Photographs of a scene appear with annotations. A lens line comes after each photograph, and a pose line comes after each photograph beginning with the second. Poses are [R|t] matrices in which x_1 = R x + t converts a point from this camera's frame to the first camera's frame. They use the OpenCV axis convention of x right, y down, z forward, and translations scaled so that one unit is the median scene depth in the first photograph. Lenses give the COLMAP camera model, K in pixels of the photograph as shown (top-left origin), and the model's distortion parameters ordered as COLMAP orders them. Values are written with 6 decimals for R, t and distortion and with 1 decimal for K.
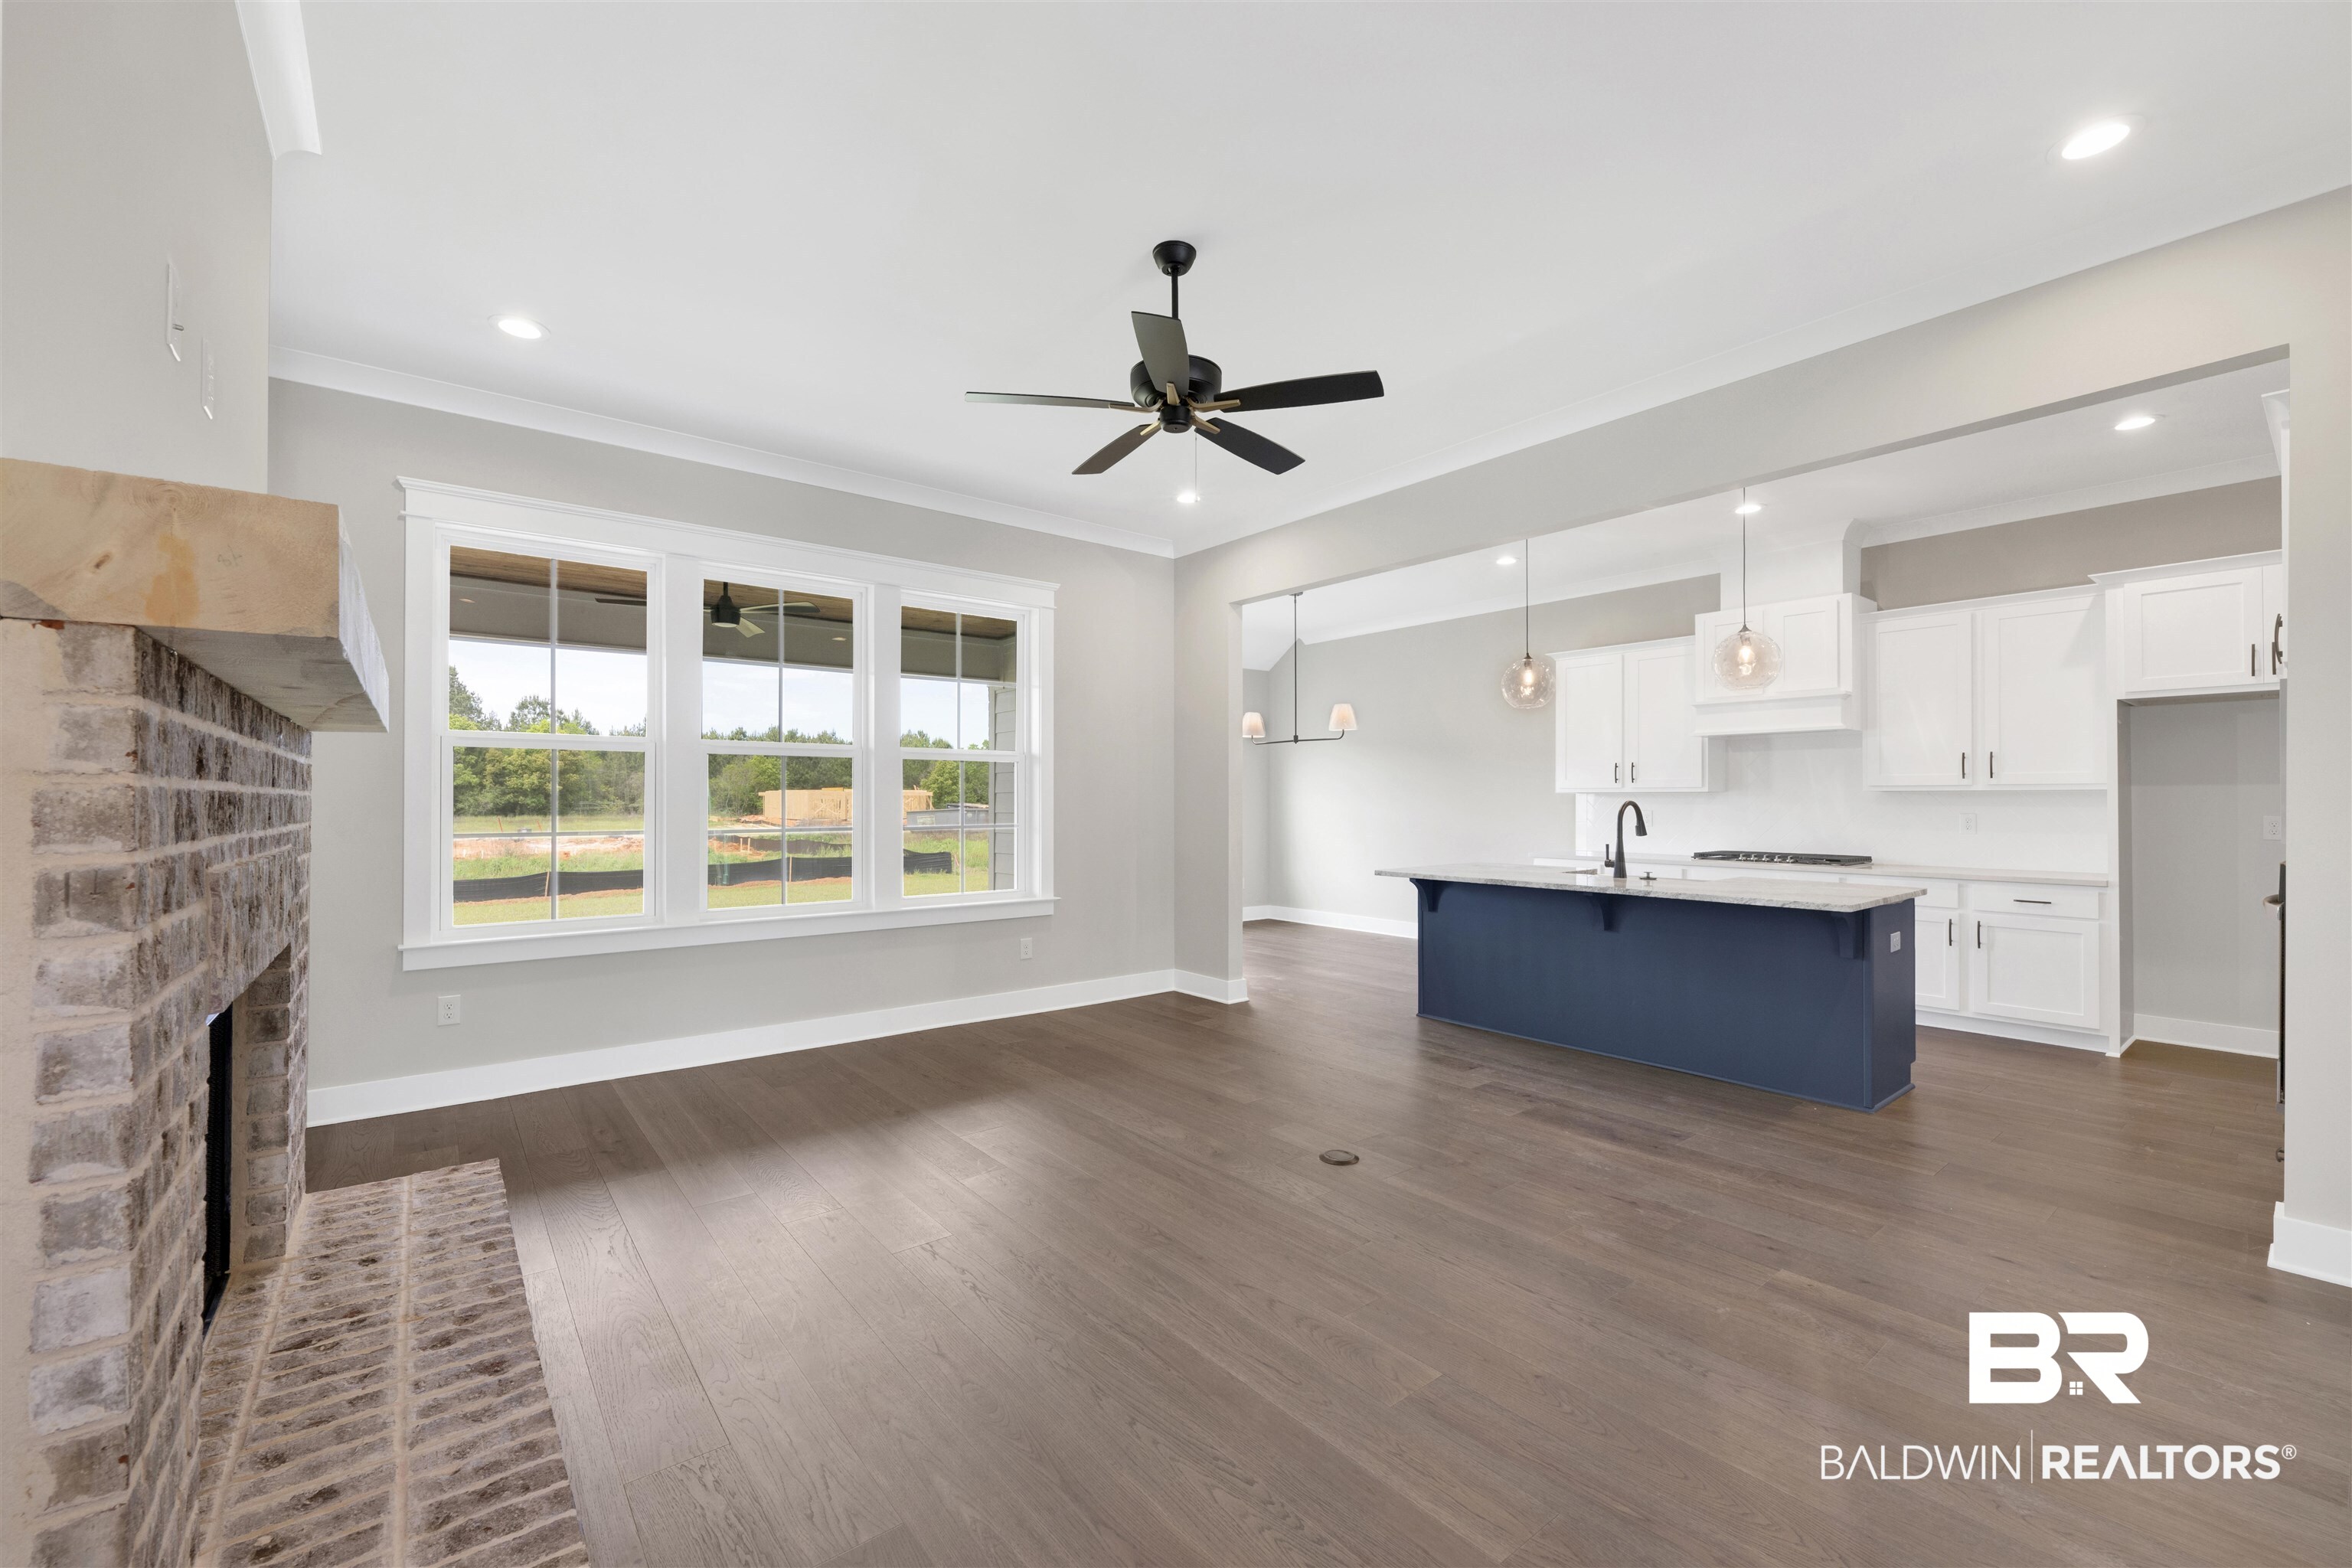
lens RADIAL K [[953.9, 0, 1159.2], [0, 953.9, 789.8], [0, 0, 1]] dist [-0.007410, 0.000710]
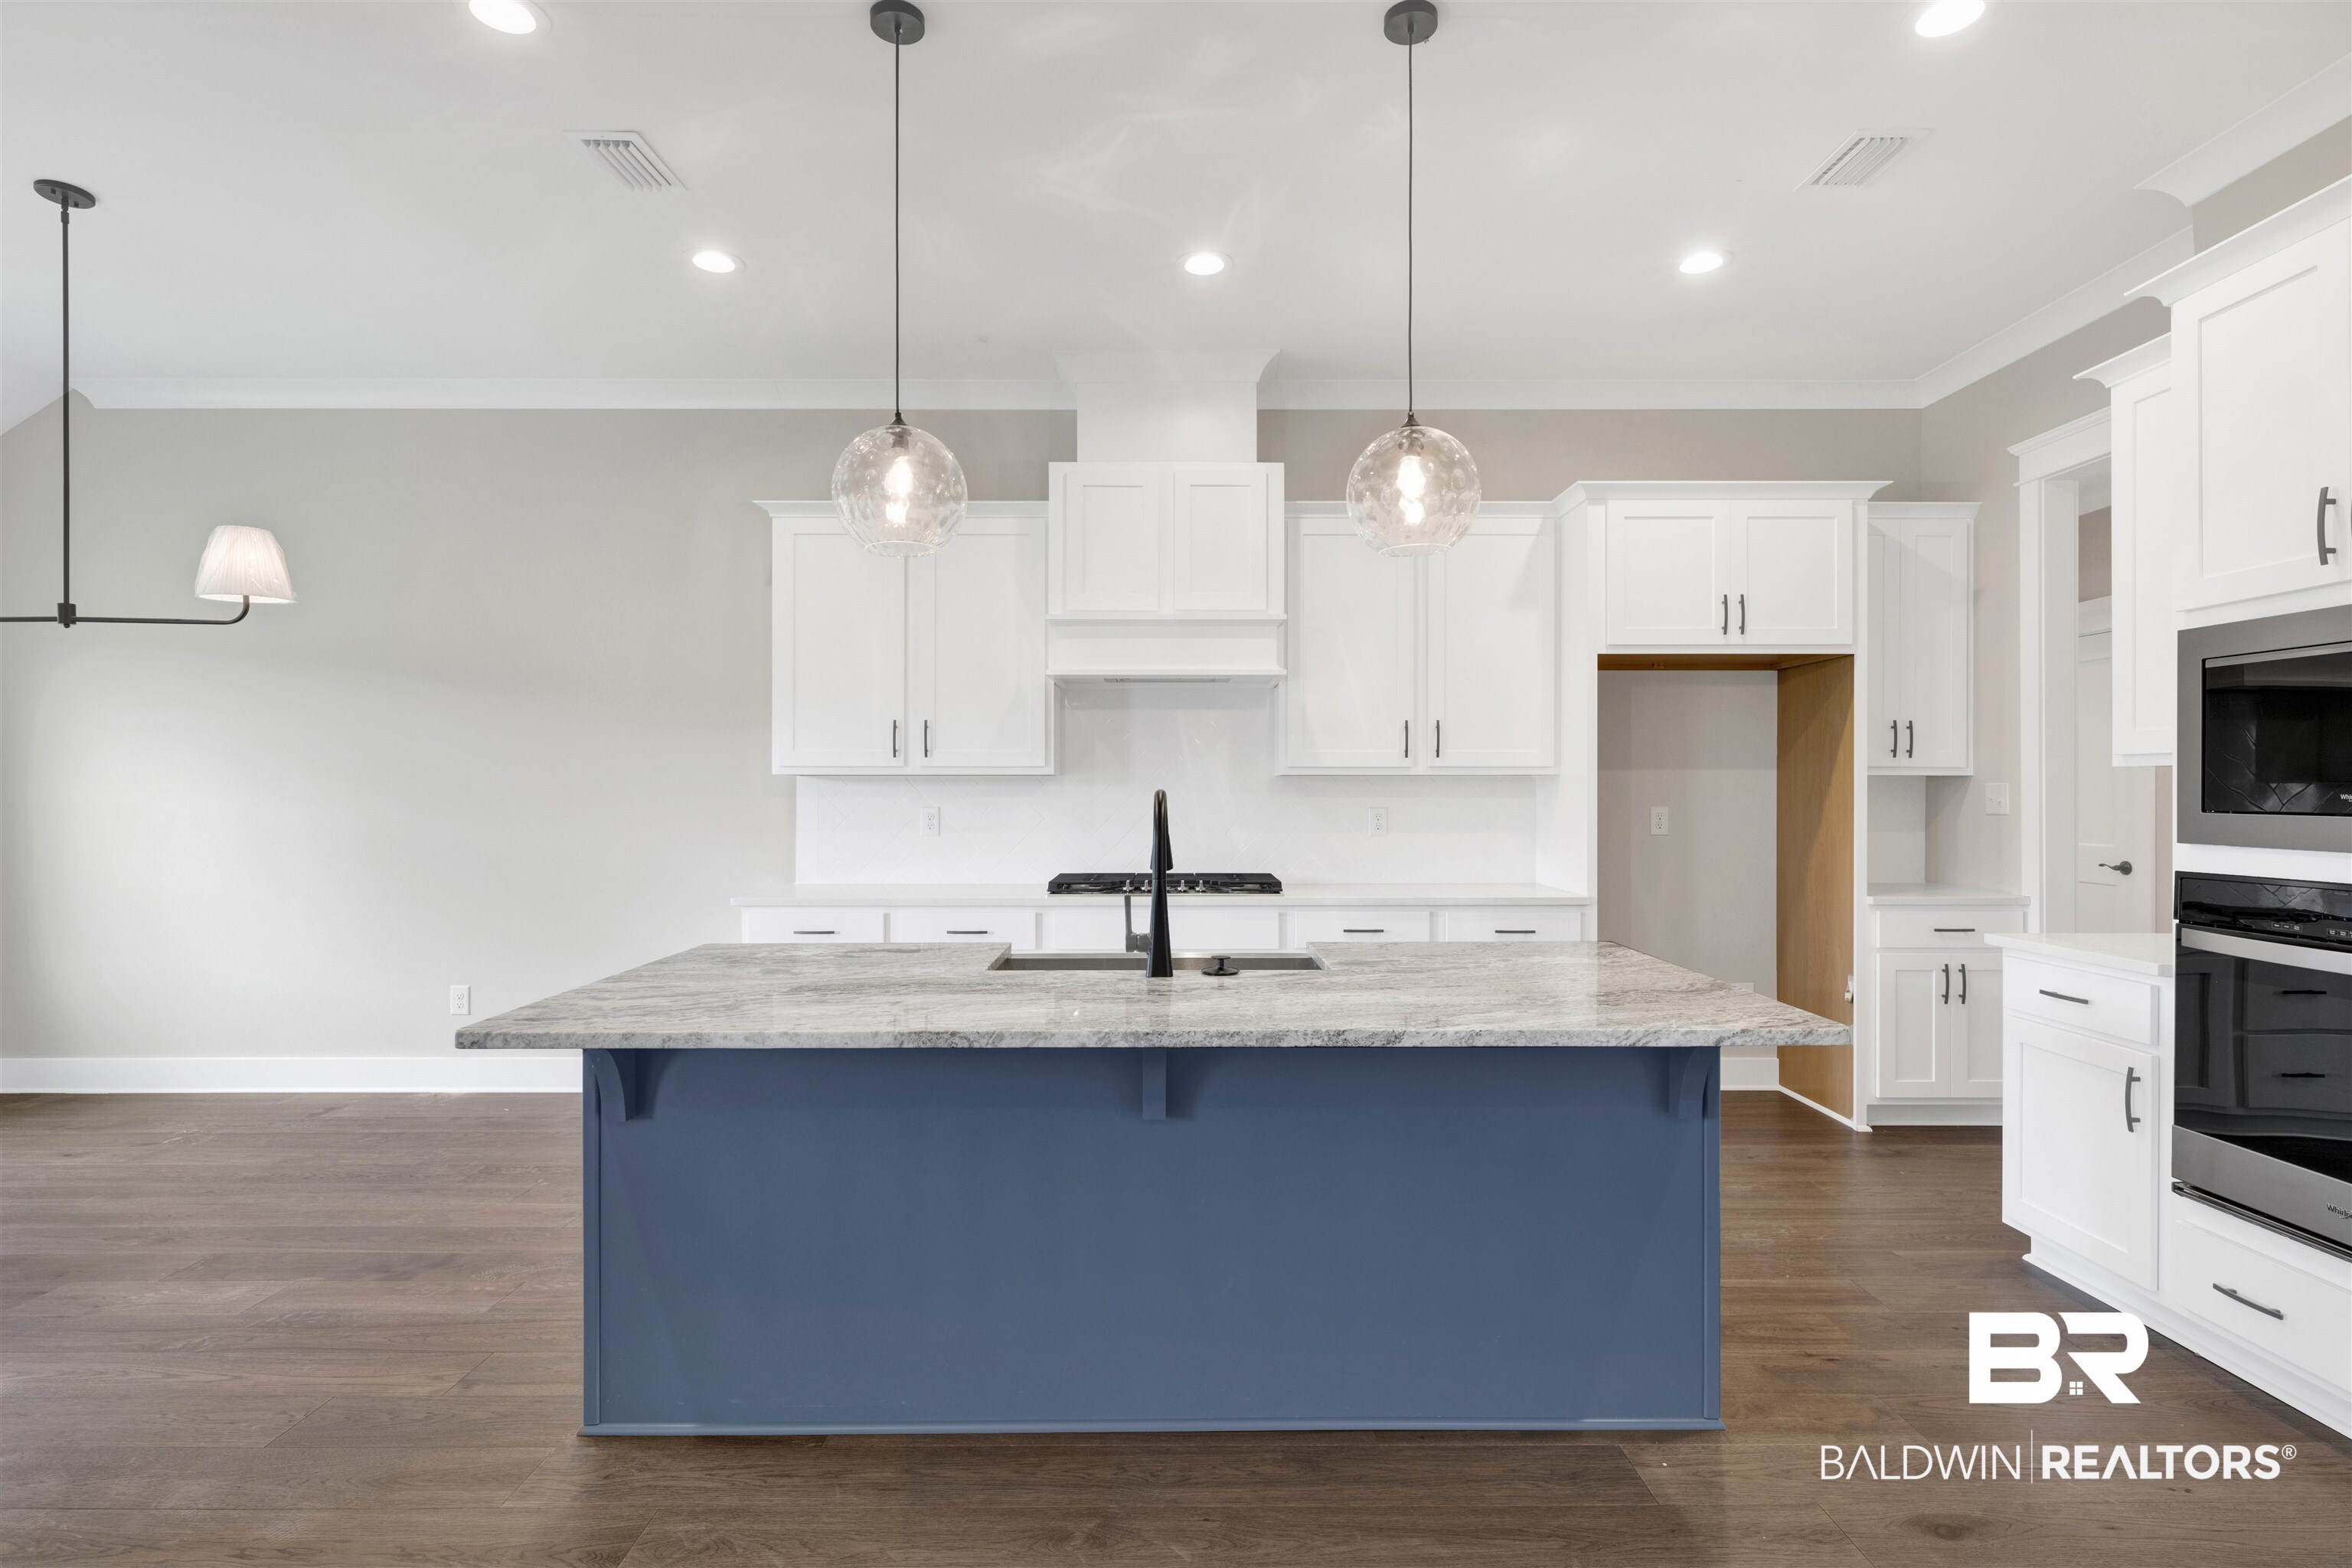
lens RADIAL K [[1164.2, 0, 1197.9], [0, 1164.2, 785.7], [0, 0, 1]] dist [0.002799, 0.000035]
pose [[0.604253, 0.000431, 0.796792, 0.073477], [-0.009338, 0.999935, 0.006541, 0.004252], [-0.796738, -0.011393, 0.604218, 0.571524]]
